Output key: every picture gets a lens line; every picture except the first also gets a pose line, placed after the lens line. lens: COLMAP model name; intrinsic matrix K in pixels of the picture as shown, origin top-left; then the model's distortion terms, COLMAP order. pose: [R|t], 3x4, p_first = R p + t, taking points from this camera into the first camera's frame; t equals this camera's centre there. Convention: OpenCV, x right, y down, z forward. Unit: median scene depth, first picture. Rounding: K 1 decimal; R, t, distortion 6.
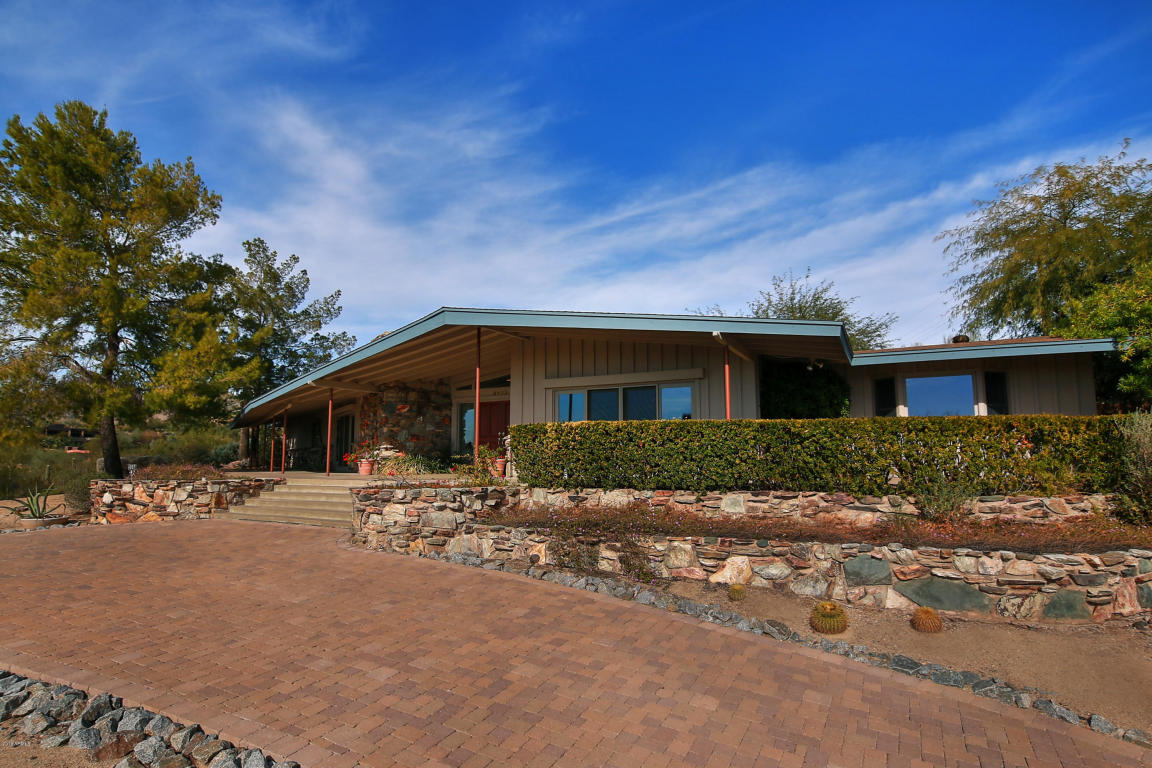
lens RADIAL K [[599.9, 0, 572.9], [0, 599.9, 391.1], [0, 0, 1]] dist [-0.021663, -0.000248]
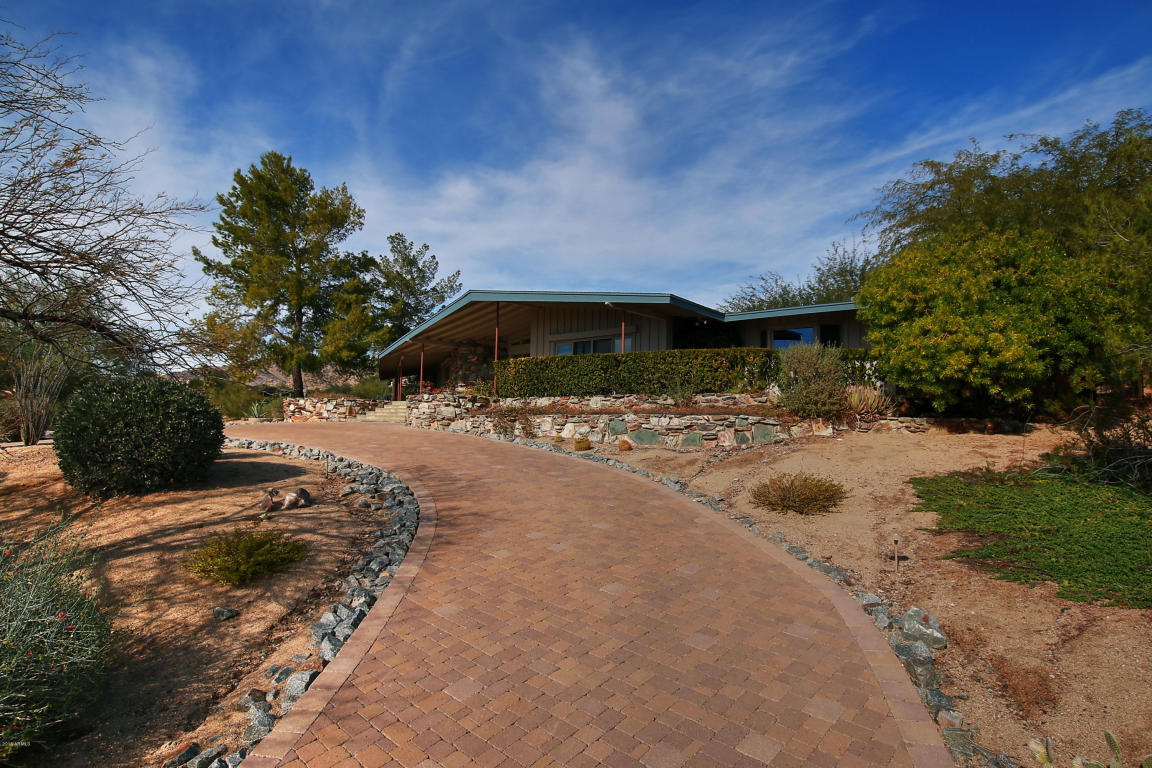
lens RADIAL K [[632.6, 0, 577.5], [0, 632.6, 378.8], [0, 0, 1]] dist [-0.004289, -0.000037]
pose [[0.964687, 0.003477, -0.263375, 0.338017], [0.004969, 0.999495, 0.031398, 0.030001], [0.263351, -0.031598, 0.964182, -0.373741]]
